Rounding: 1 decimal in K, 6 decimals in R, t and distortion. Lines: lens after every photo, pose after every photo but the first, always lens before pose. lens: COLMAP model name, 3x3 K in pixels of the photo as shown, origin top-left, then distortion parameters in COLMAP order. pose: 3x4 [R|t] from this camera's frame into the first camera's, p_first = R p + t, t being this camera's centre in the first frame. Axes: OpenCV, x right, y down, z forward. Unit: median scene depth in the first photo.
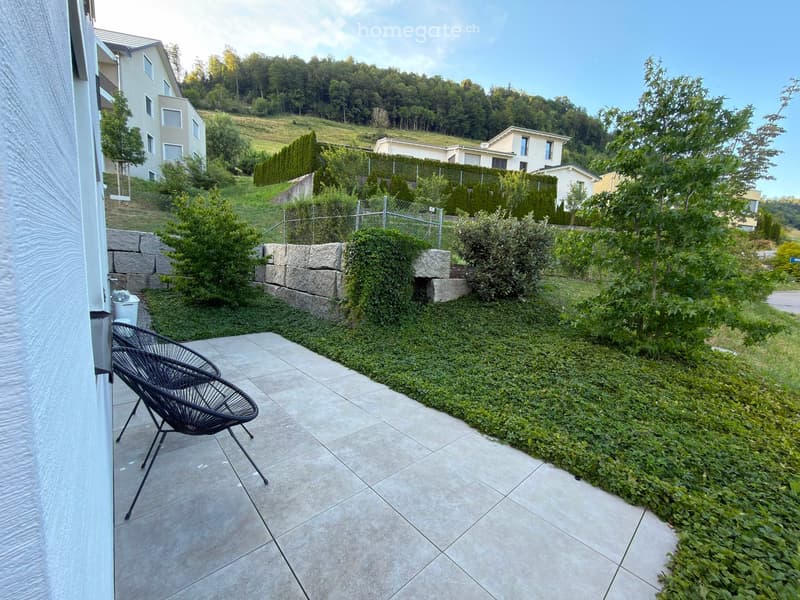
lens RADIAL K [[318.3, 0, 402.2], [0, 318.3, 296.7], [0, 0, 1]] dist [-0.001700, 0.000225]
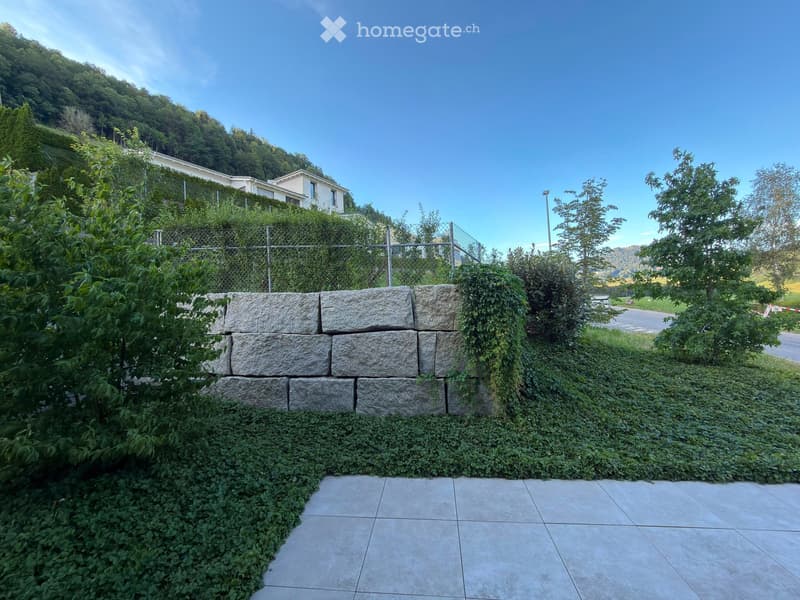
lens RADIAL K [[318.3, 0, 402.2], [0, 318.3, 296.7], [0, 0, 1]] dist [-0.001700, 0.000225]
pose [[0.748805, -0.050136, 0.660892, -0.655450], [0.131527, 0.988545, -0.074030, -0.108770], [-0.649610, 0.142359, 0.746821, 0.560291]]
